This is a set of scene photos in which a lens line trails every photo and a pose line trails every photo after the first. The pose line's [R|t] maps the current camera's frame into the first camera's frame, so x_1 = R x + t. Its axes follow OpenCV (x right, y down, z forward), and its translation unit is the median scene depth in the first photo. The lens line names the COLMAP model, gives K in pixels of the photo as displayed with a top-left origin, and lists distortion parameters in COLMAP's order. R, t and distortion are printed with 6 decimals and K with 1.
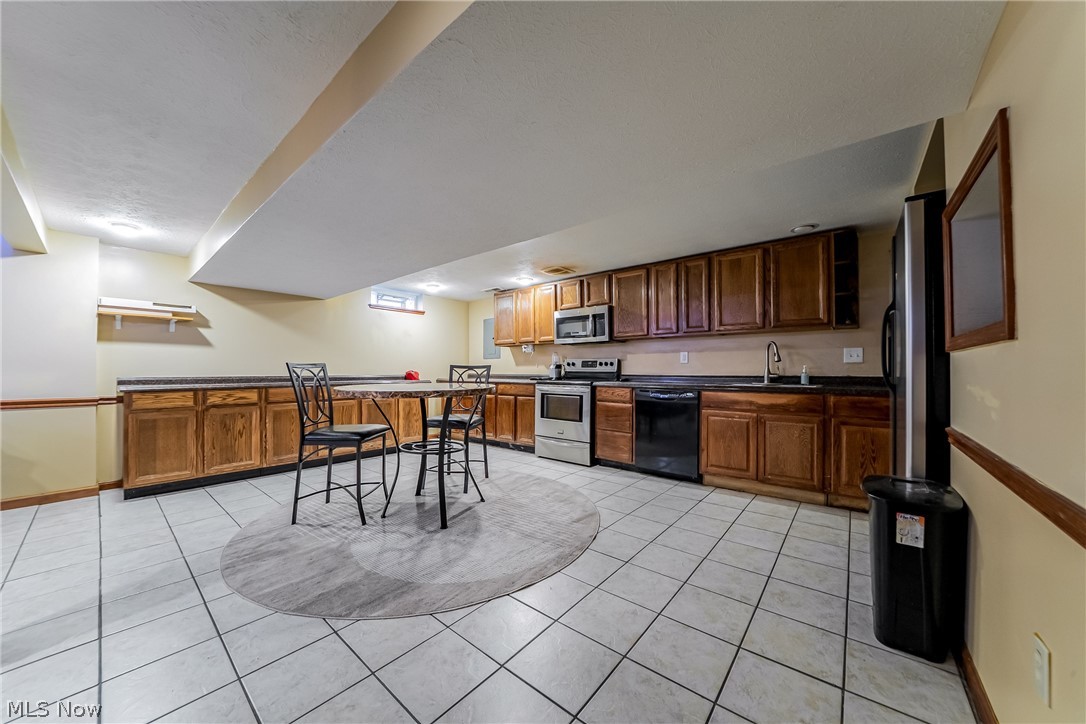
lens RADIAL K [[388.2, 0, 566.0], [0, 388.2, 370.2], [0, 0, 1]] dist [-0.022273, 0.000359]
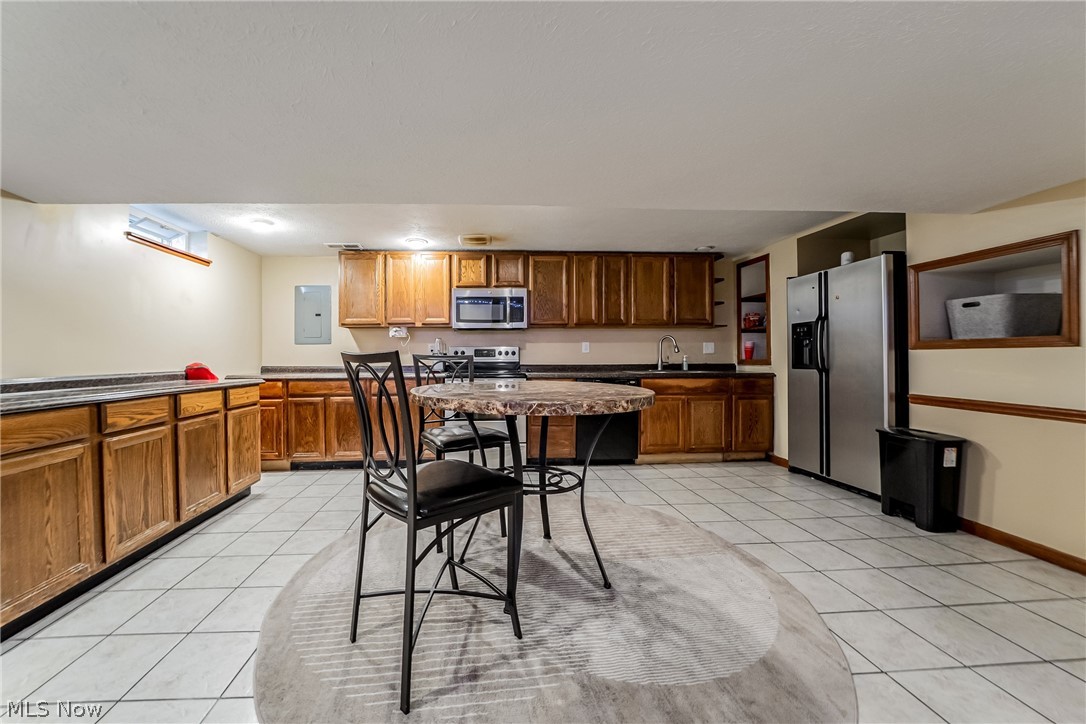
lens RADIAL K [[388.2, 0, 543.5], [0, 388.2, 357.8], [0, 0, 1]] dist [-0.022273, 0.000359]
pose [[0.744572, -0.003250, 0.667534, -0.574709], [0.004037, 0.999992, 0.000366, -0.007084], [-0.667530, 0.002422, 0.744579, 0.362463]]
